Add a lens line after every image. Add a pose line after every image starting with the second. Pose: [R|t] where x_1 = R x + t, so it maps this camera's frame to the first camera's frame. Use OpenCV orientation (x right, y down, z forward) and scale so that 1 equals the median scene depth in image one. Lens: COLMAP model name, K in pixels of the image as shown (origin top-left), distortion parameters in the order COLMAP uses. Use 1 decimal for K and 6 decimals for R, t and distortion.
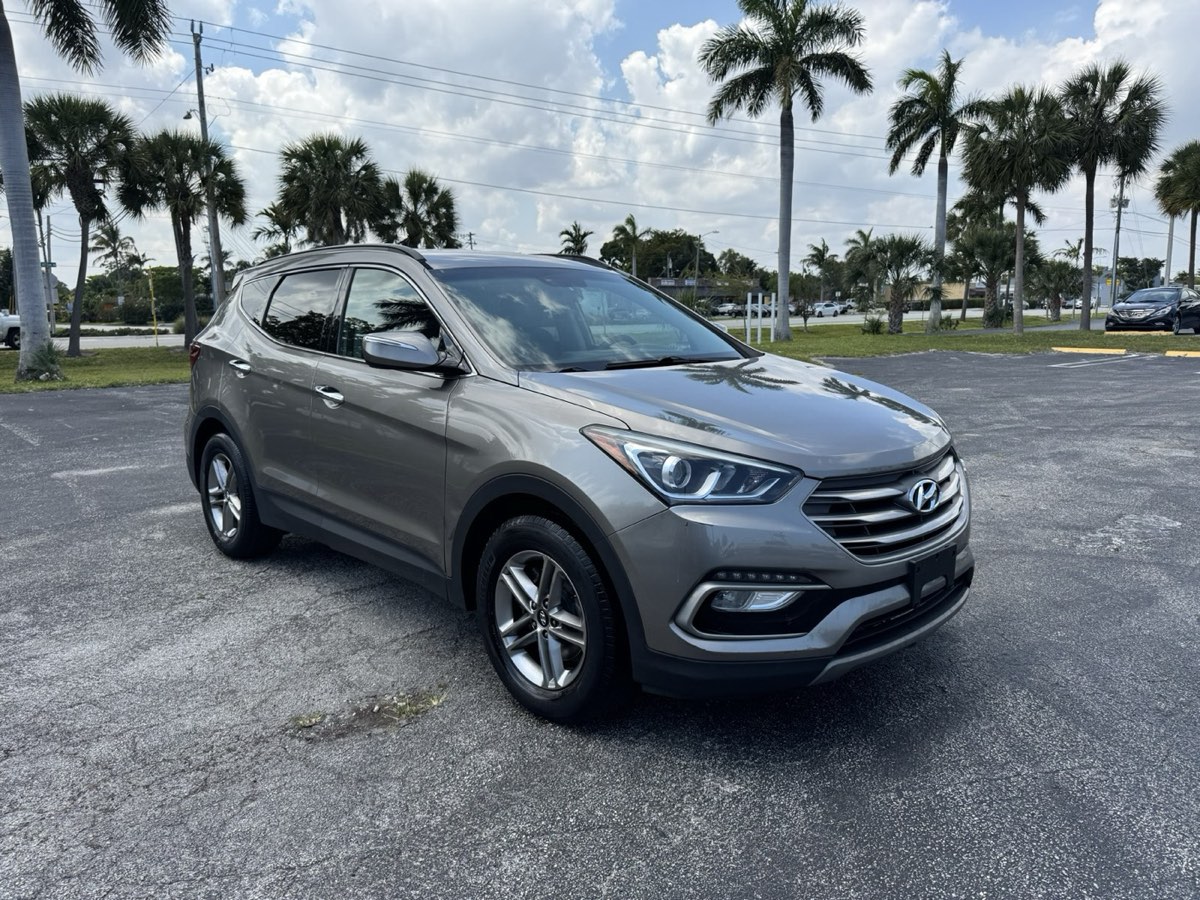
lens RADIAL K [[853.8, 0, 600.0], [0, 853.8, 450.0], [0, 0, 1]] dist [0.046327, -0.065901]
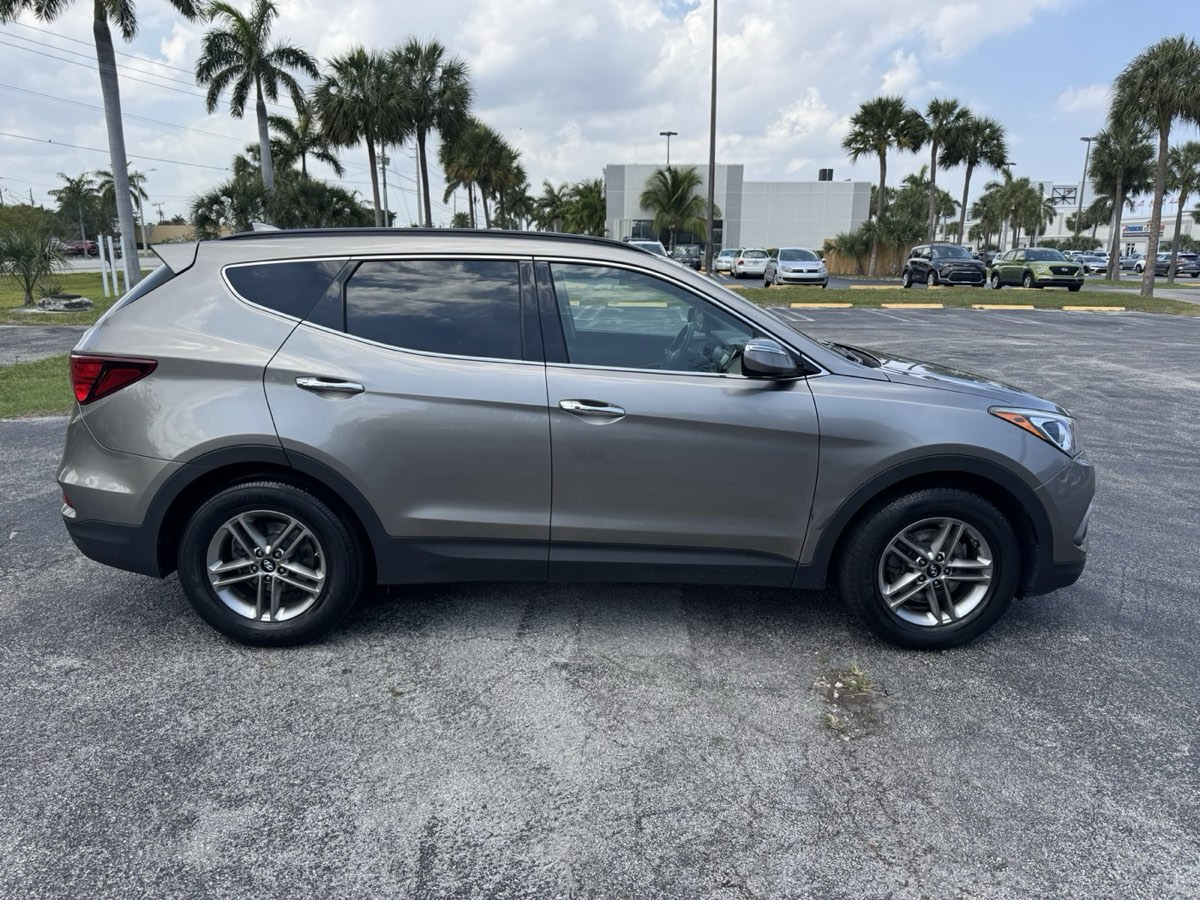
lens RADIAL K [[853.8, 0, 600.0], [0, 853.8, 450.0], [0, 0, 1]] dist [0.046327, -0.065901]
pose [[0.678497, -0.149538, 0.719222, -0.117991], [0.102177, 0.988756, 0.109188, -0.014606], [-0.727463, -0.000596, 0.686147, 0.047953]]
